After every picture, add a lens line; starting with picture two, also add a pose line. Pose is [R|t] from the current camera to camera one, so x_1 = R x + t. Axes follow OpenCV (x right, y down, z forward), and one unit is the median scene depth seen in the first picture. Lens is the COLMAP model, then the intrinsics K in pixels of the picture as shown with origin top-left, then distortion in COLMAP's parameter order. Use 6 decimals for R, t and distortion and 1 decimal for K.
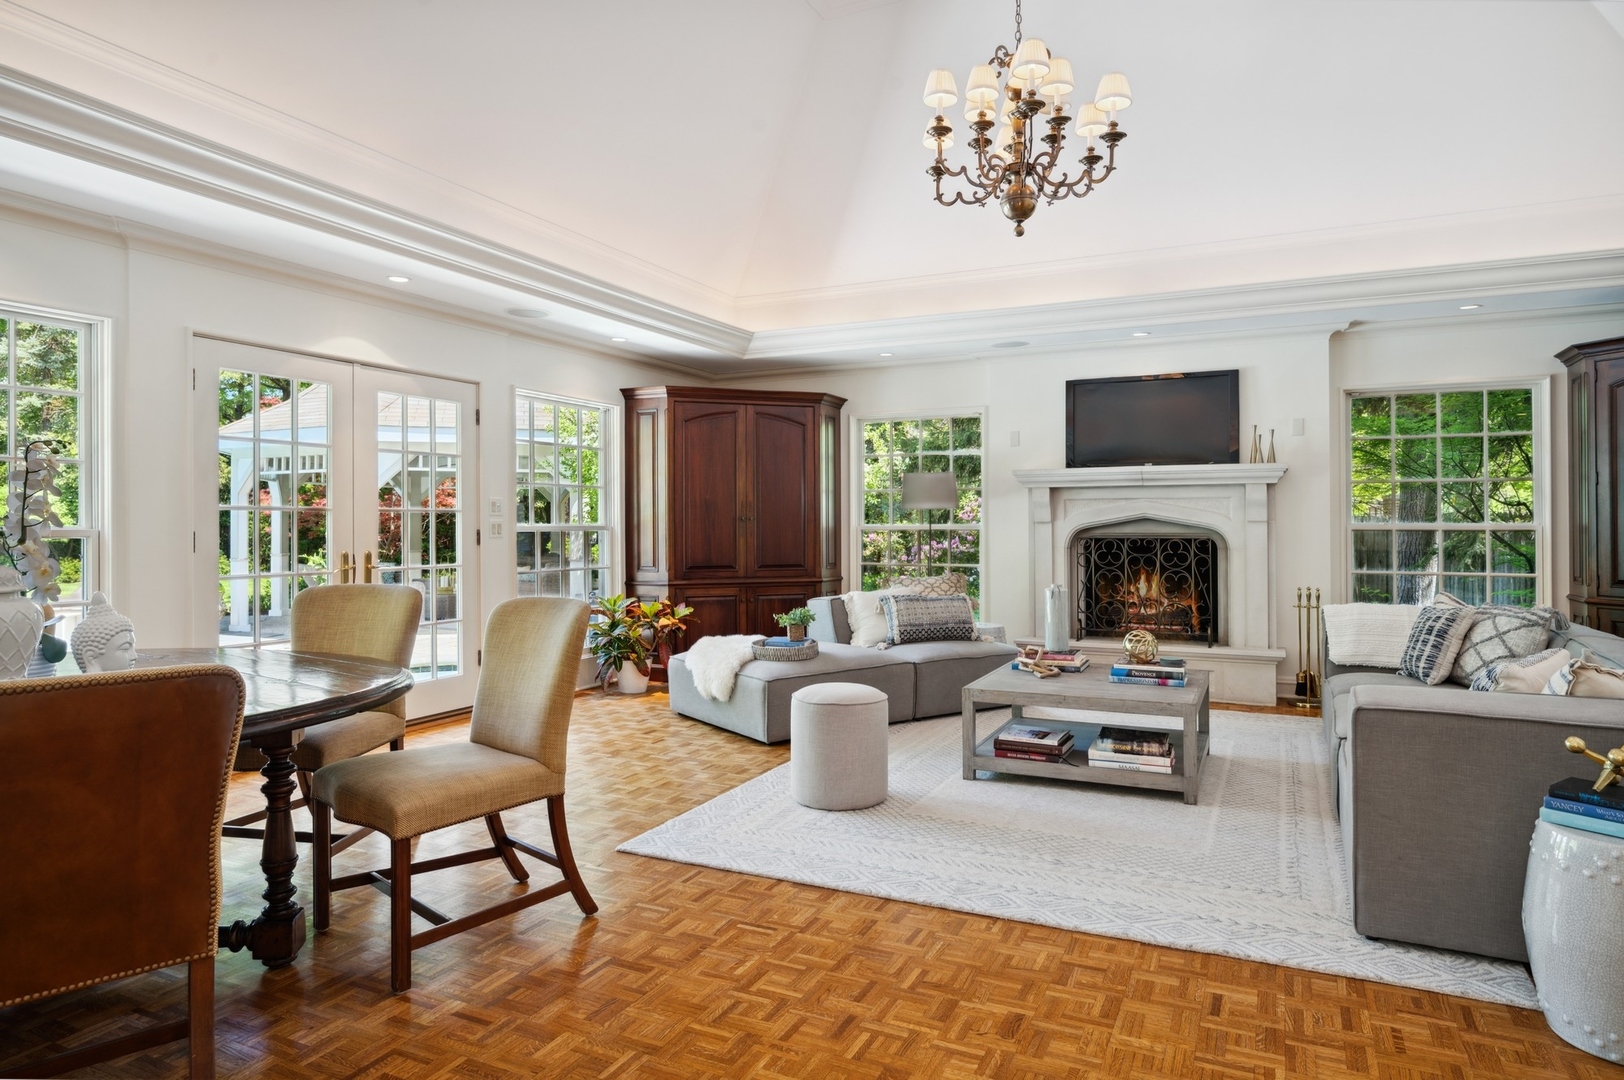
lens RADIAL K [[940.3, 0, 811.3], [0, 940.3, 529.1], [0, 0, 1]] dist [0.001393, 0.000181]
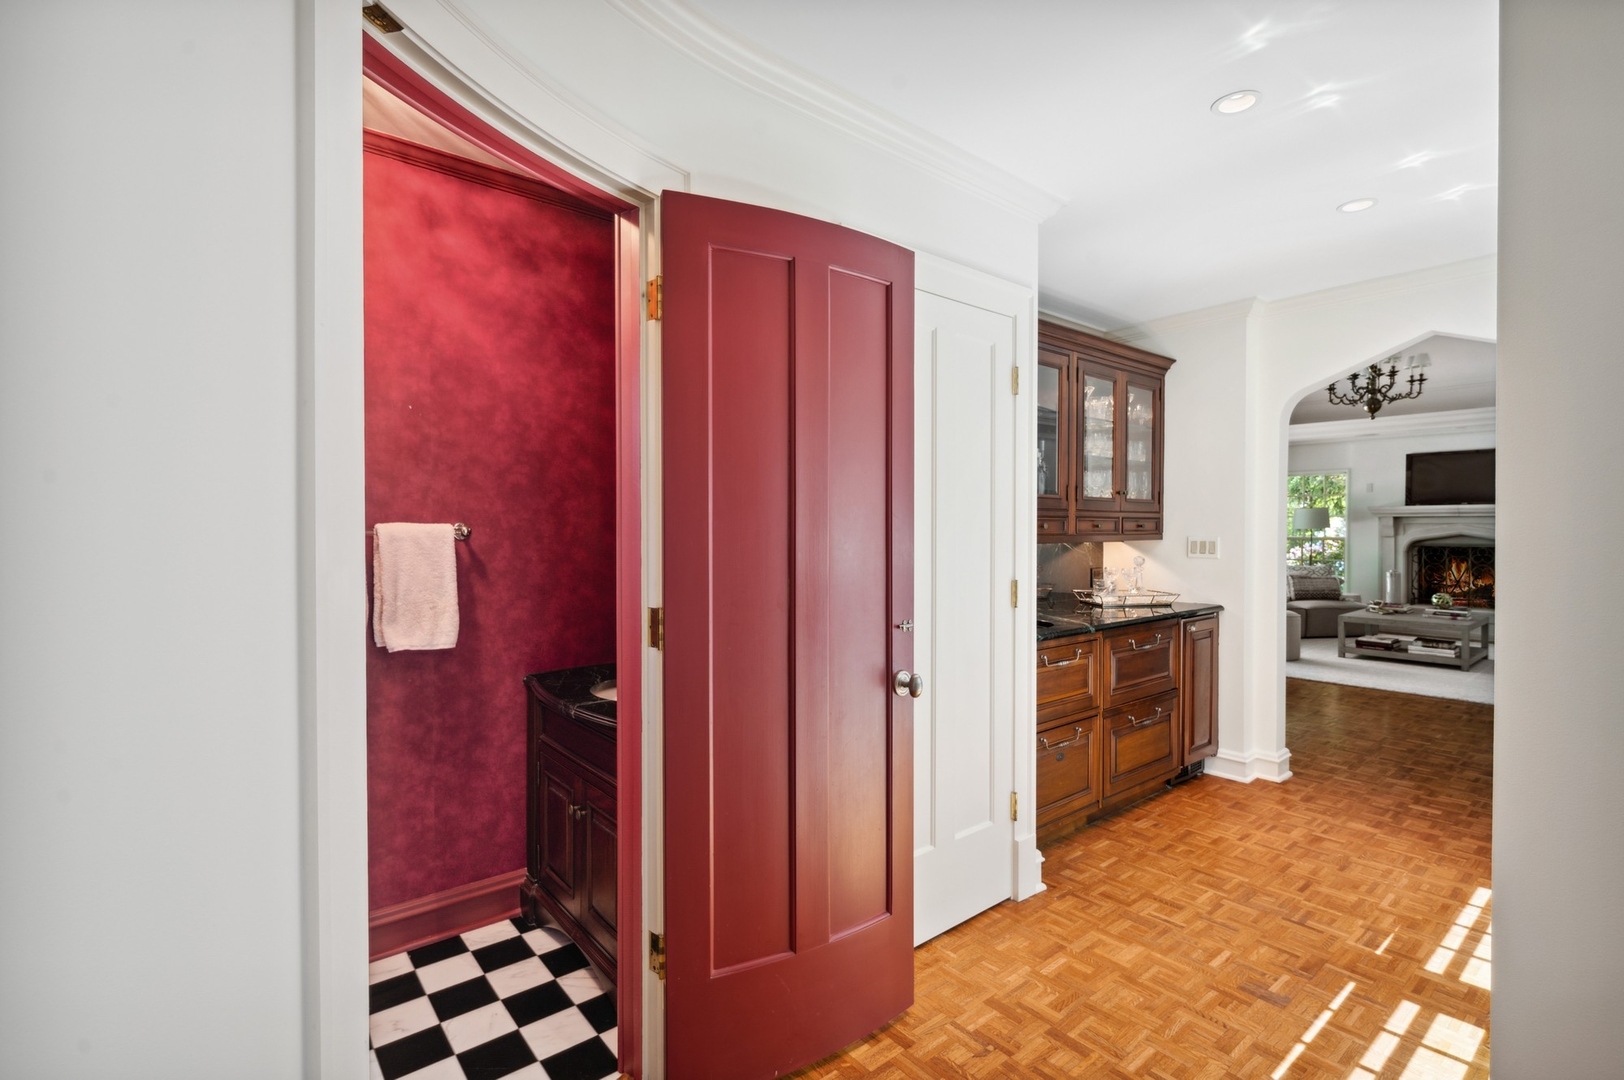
lens RADIAL K [[749.9, 0, 814.7], [0, 749.9, 537.8], [0, 0, 1]] dist [-0.001738, -0.000184]
pose [[0.910826, 0.011101, -0.412641, -0.168161], [-0.006308, 0.999896, 0.012977, -0.018592], [0.412742, -0.009217, 0.910801, -0.790320]]
